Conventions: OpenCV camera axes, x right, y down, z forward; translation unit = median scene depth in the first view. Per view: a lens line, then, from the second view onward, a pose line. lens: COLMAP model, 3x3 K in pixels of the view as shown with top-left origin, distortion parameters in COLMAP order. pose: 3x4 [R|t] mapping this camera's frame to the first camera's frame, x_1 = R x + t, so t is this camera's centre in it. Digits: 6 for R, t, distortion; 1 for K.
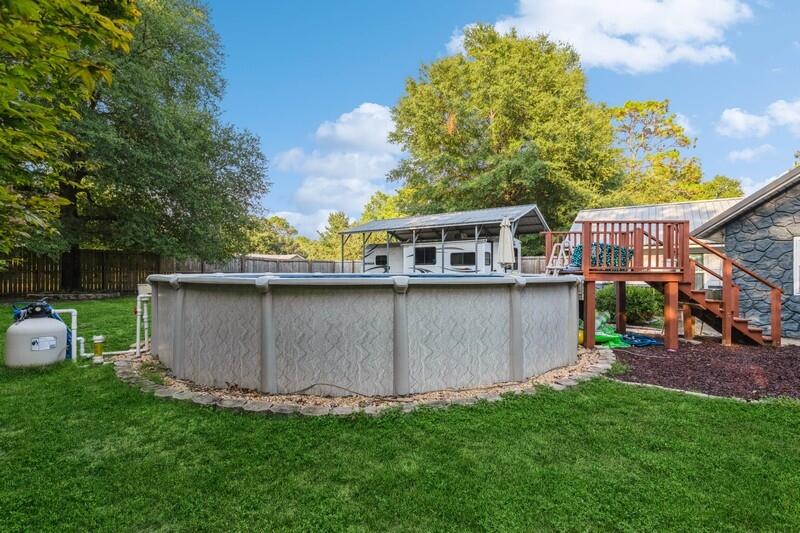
lens RADIAL K [[355.3, 0, 402.7], [0, 355.3, 270.6], [0, 0, 1]] dist [0.001151, -0.000414]
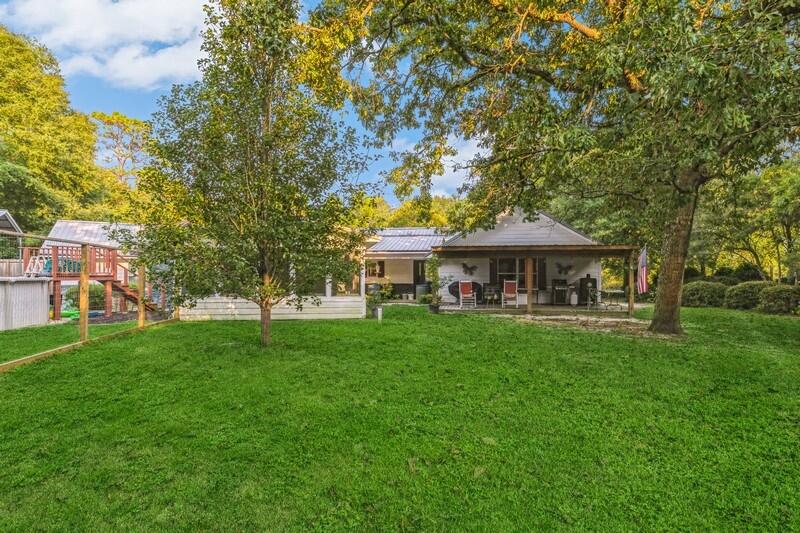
lens RADIAL K [[412.9, 0, 400.9], [0, 412.9, 277.4], [0, 0, 1]] dist [0.002605, 0.000628]
pose [[0.418756, -0.004694, 0.908087, -0.537540], [-0.002684, 0.999976, 0.006407, -0.003207], [-0.908095, -0.005120, 0.418733, -1.219780]]
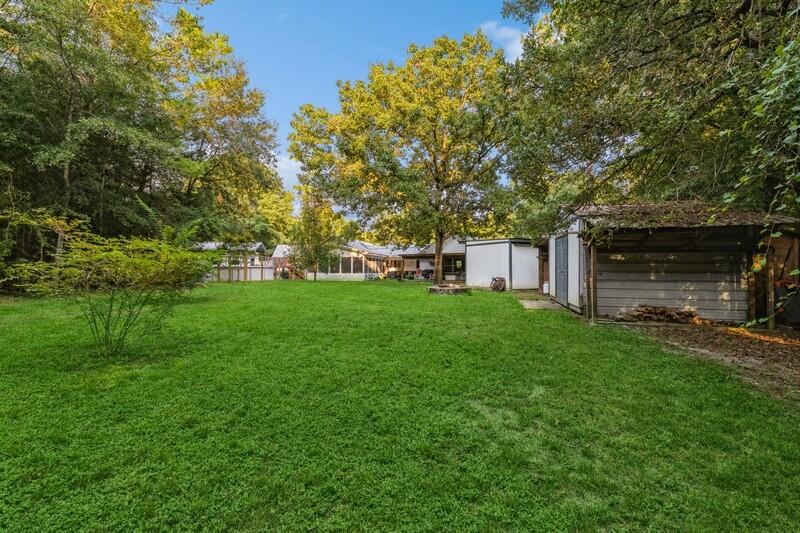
lens RADIAL K [[355.3, 0, 402.7], [0, 355.3, 270.6], [0, 0, 1]] dist [0.001151, -0.000414]
pose [[0.718020, -0.005075, 0.696004, -1.737616], [-0.000173, 0.999972, 0.007470, 0.025052], [-0.696022, -0.005484, 0.717999, -3.966455]]
